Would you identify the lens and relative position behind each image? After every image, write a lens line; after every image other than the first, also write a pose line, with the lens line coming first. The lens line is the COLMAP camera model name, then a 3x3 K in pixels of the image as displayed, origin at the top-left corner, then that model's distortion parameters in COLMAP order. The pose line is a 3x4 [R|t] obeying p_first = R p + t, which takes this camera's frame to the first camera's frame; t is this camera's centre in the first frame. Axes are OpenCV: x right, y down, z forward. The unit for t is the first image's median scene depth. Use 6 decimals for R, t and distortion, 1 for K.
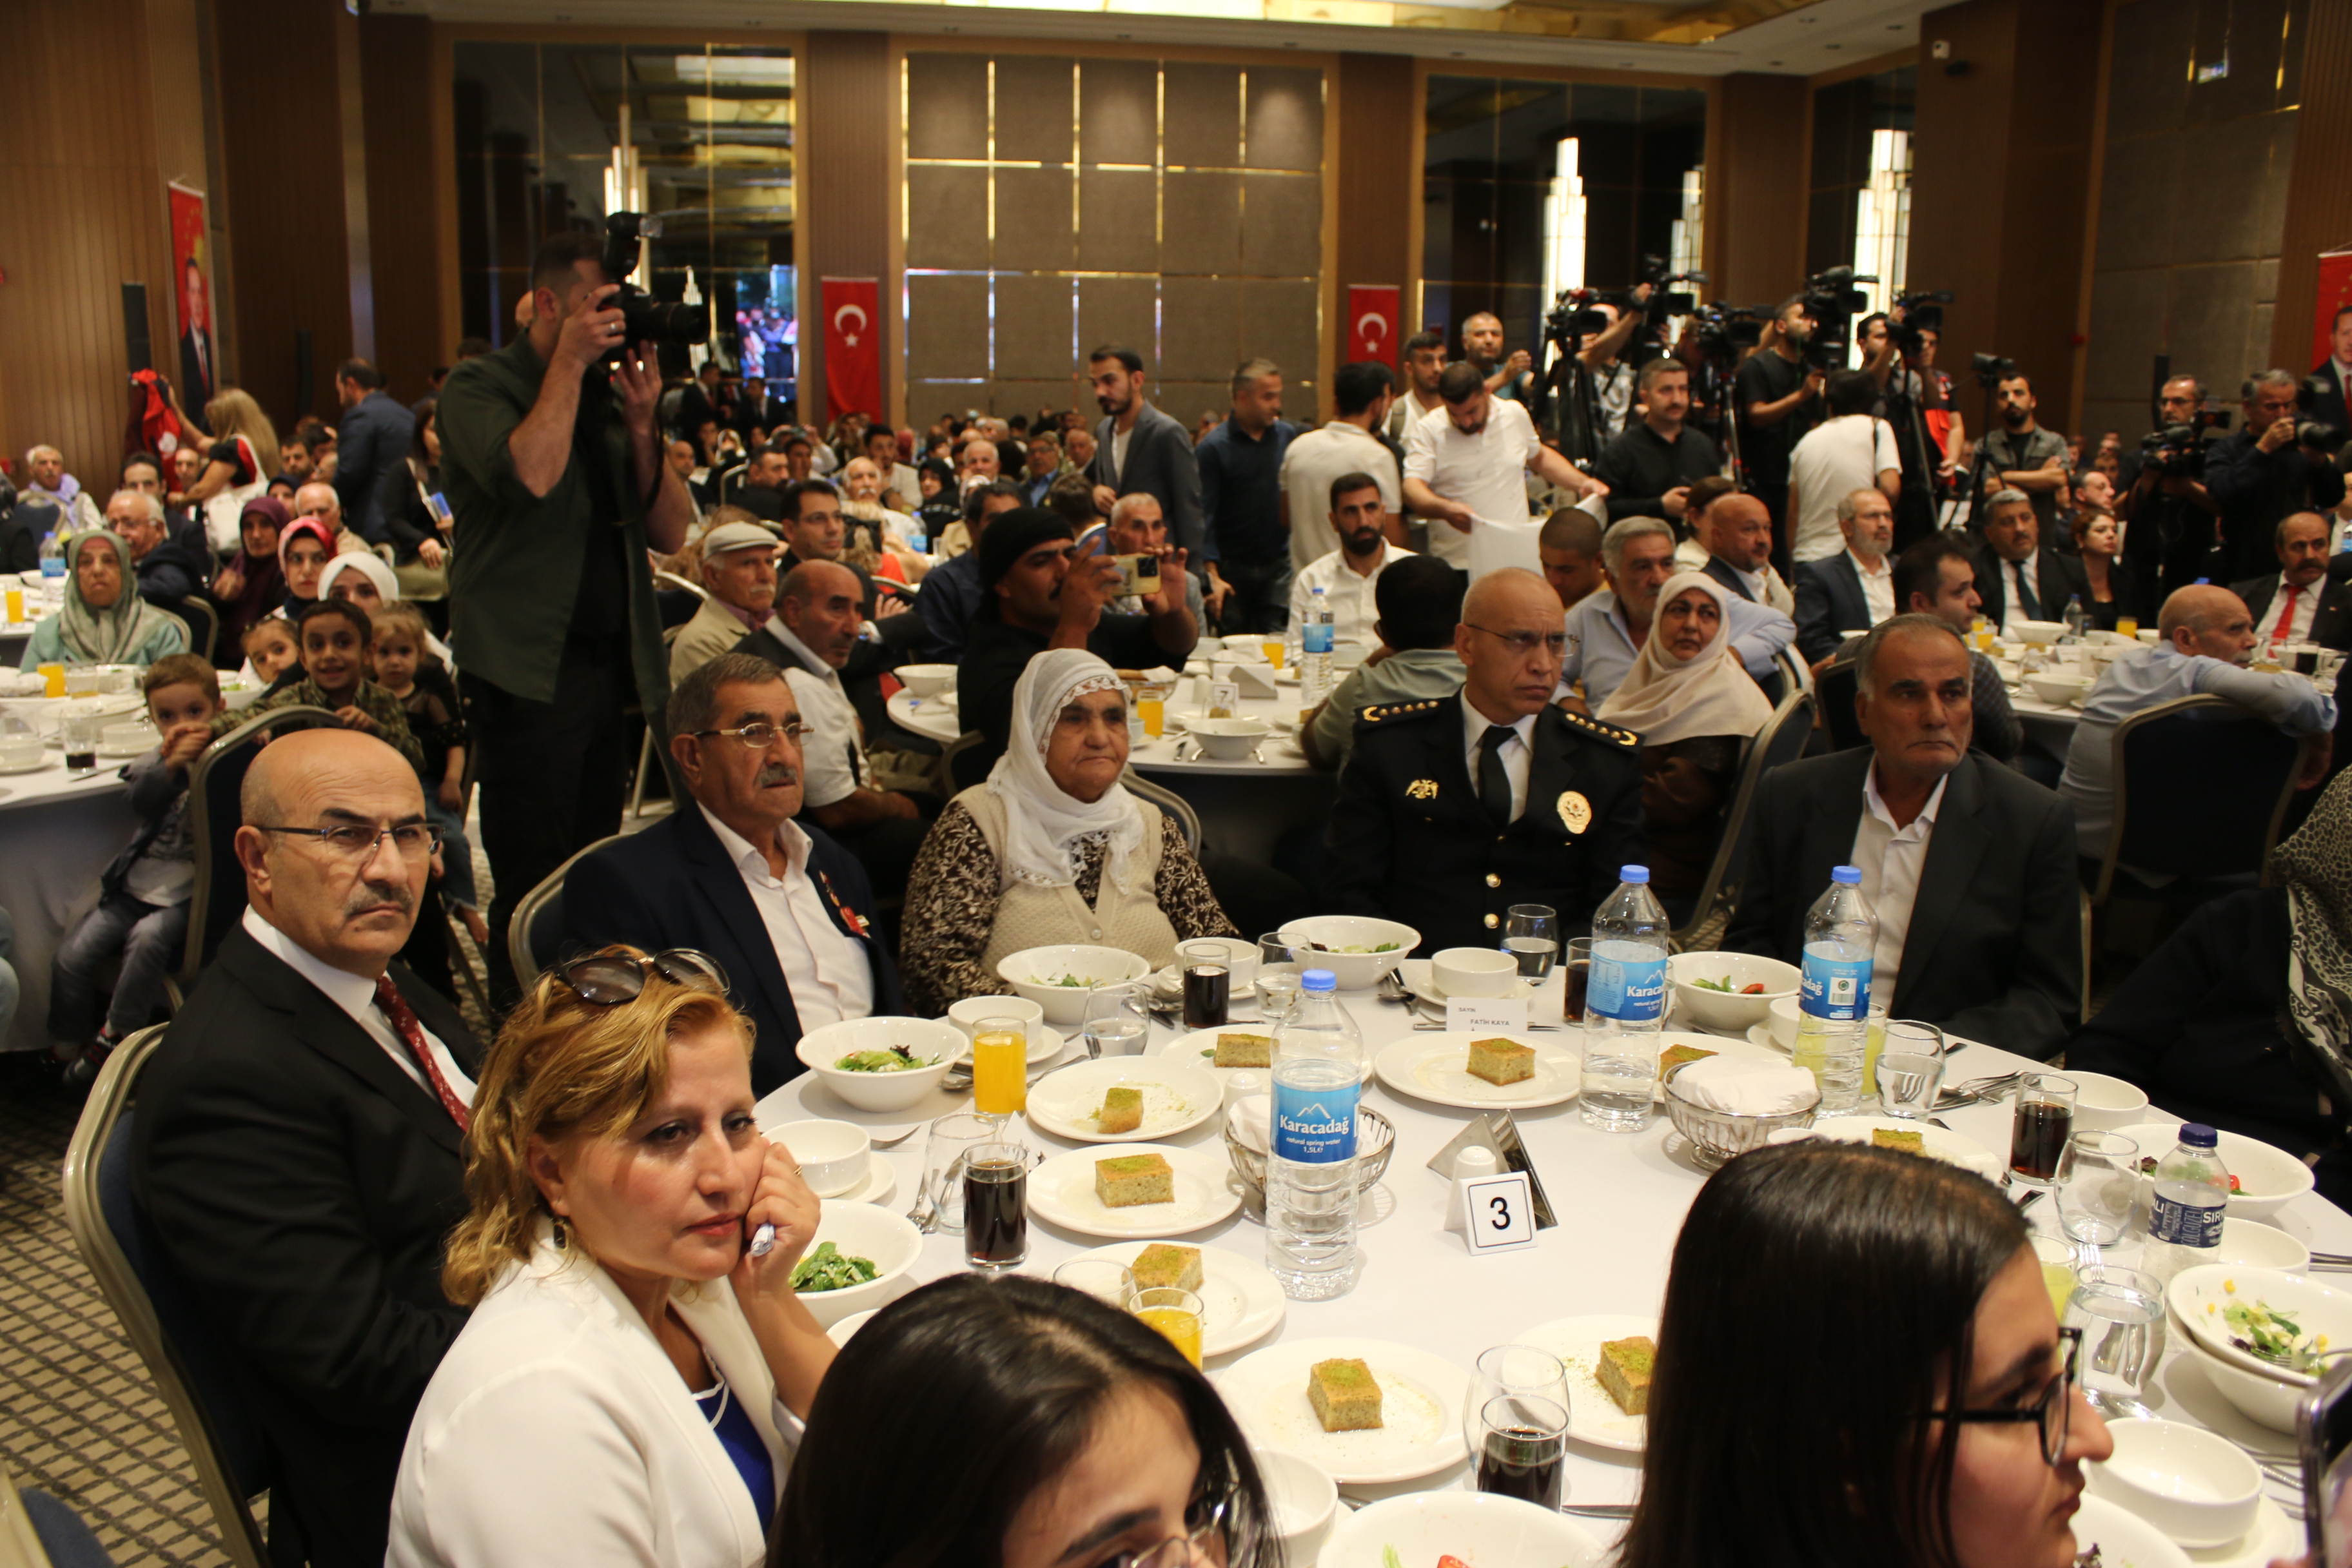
lens RADIAL K [[1930.5, 0, 1176.0], [0, 1930.5, 784.0], [0, 0, 1]] dist [-0.183739, 0.179219]
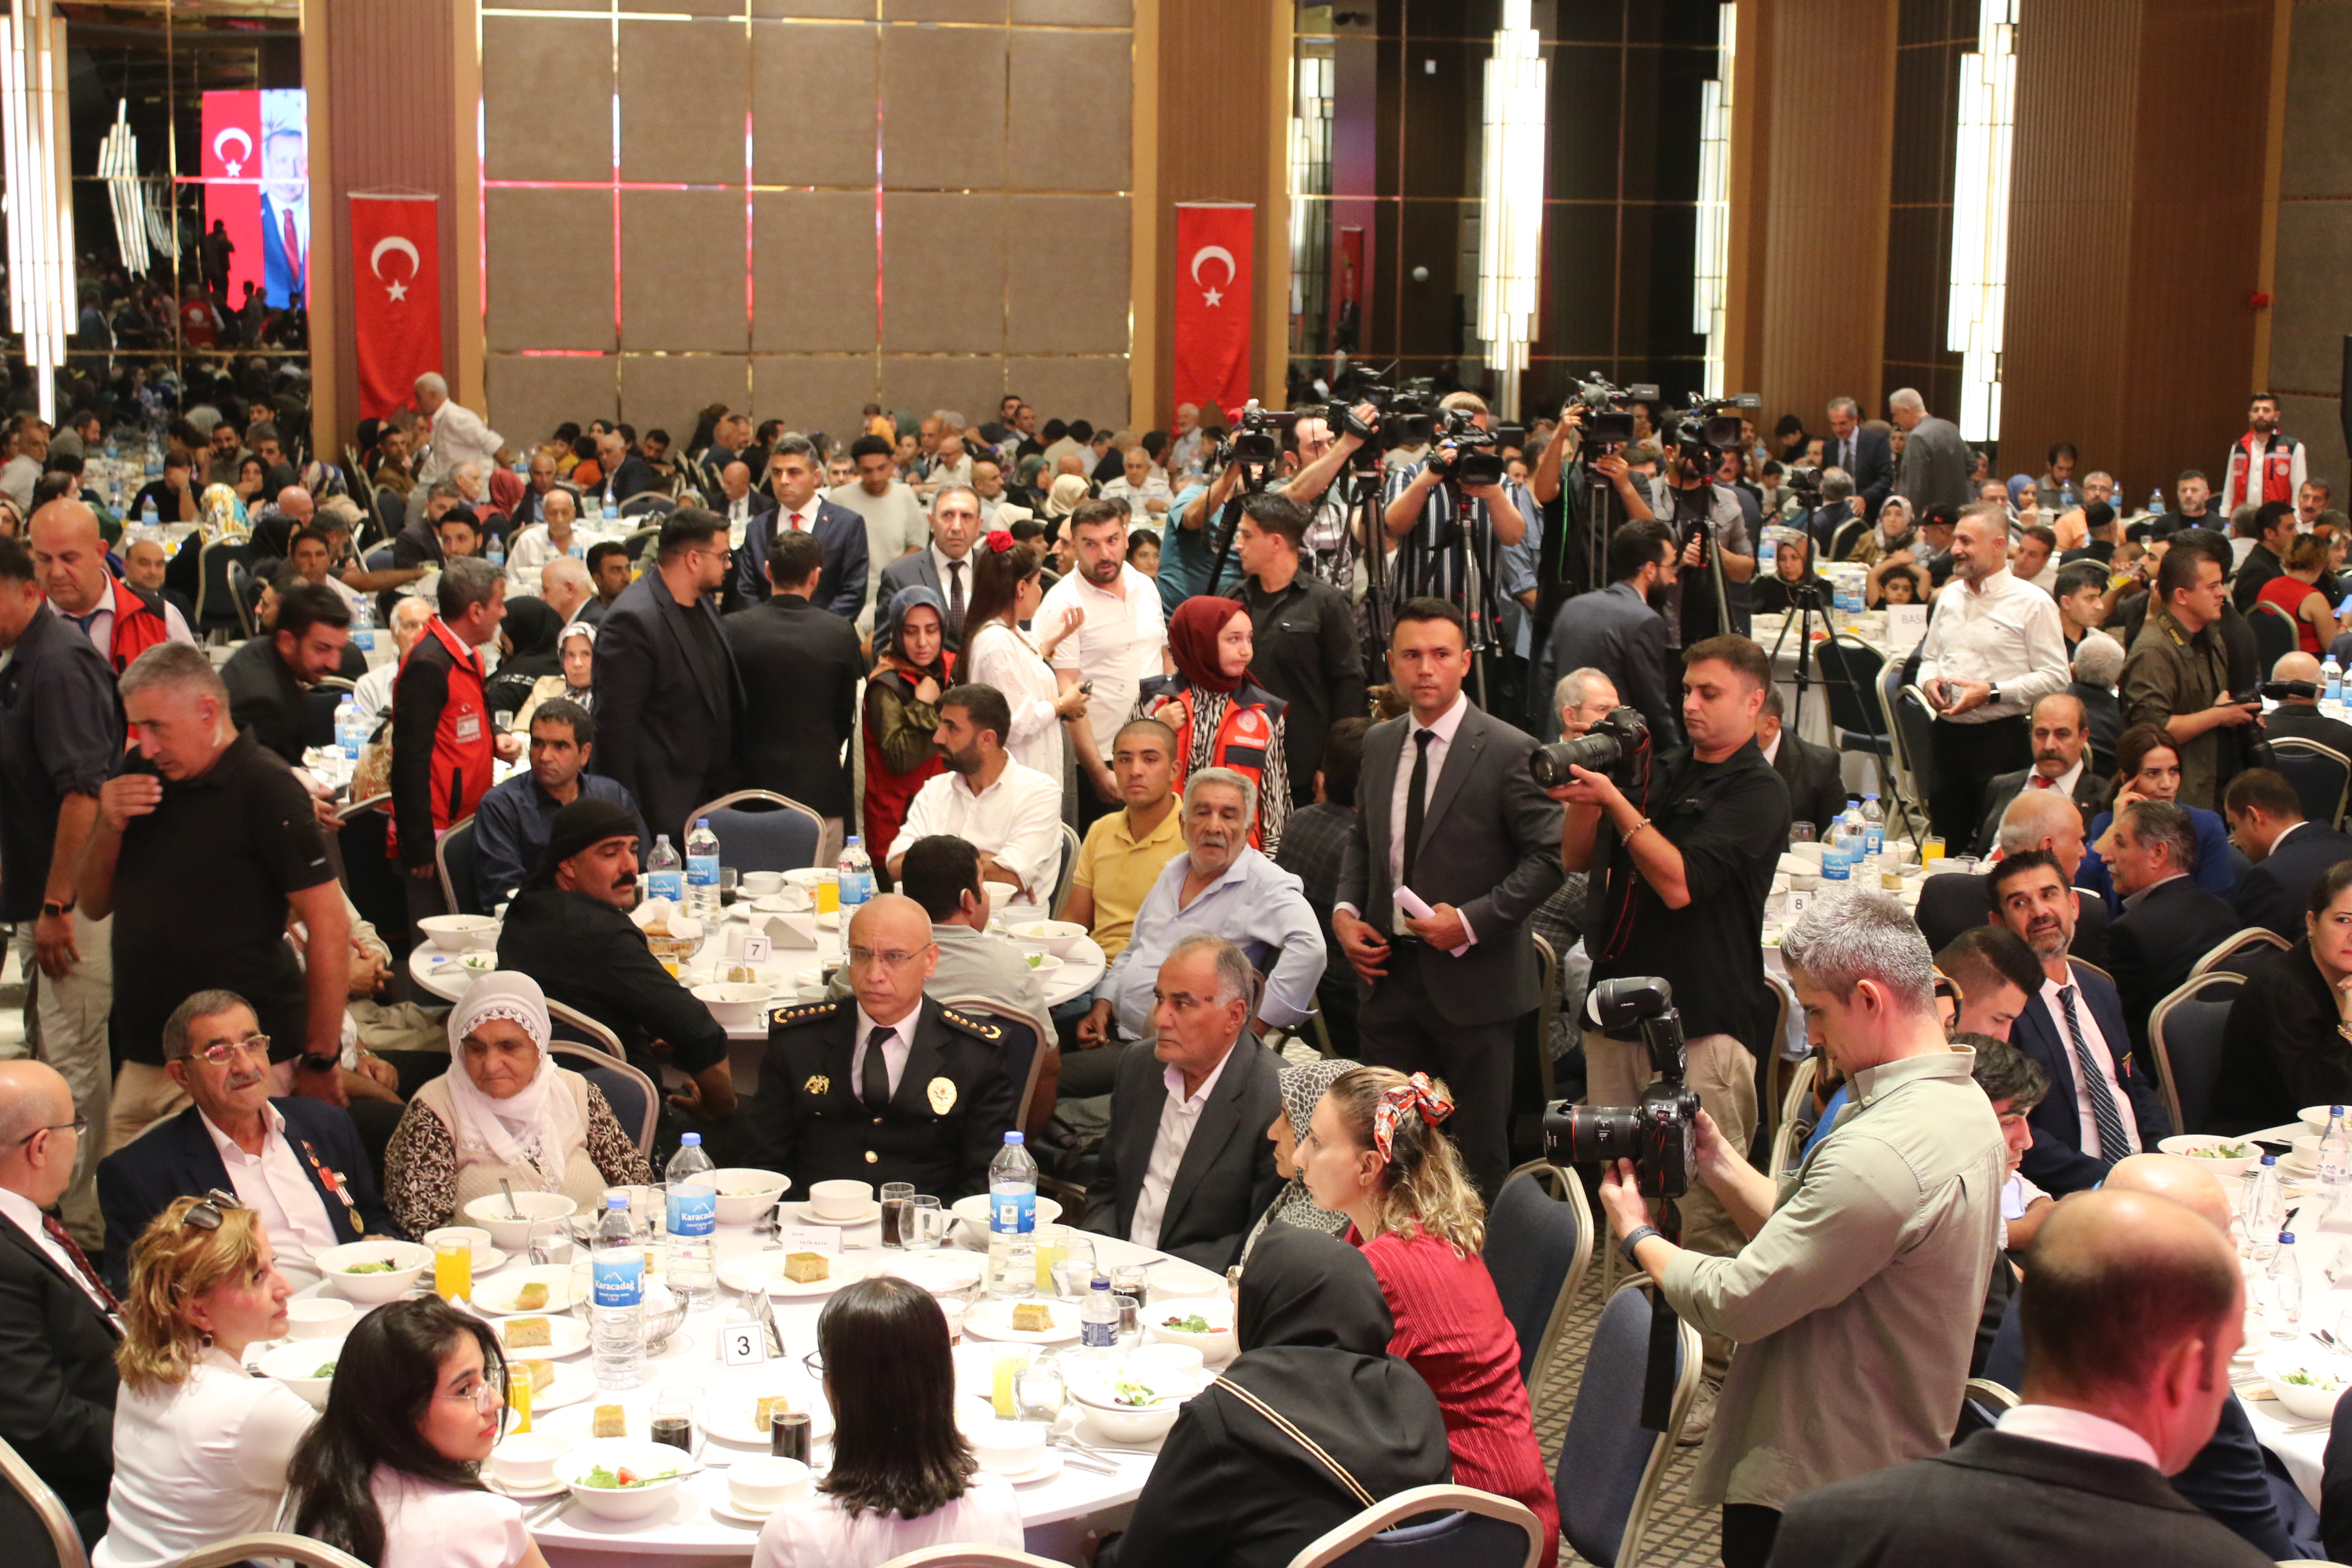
lens RADIAL K [[3452.7, 0, 1176.0], [0, 3452.7, 784.0], [0, 0, 1]] dist [-0.044955, 0.094226]
pose [[0.998691, -0.005271, 0.050887, 0.033109], [0.007735, 0.998801, -0.048340, -0.009566], [-0.050571, 0.048670, 0.997534, -0.169696]]
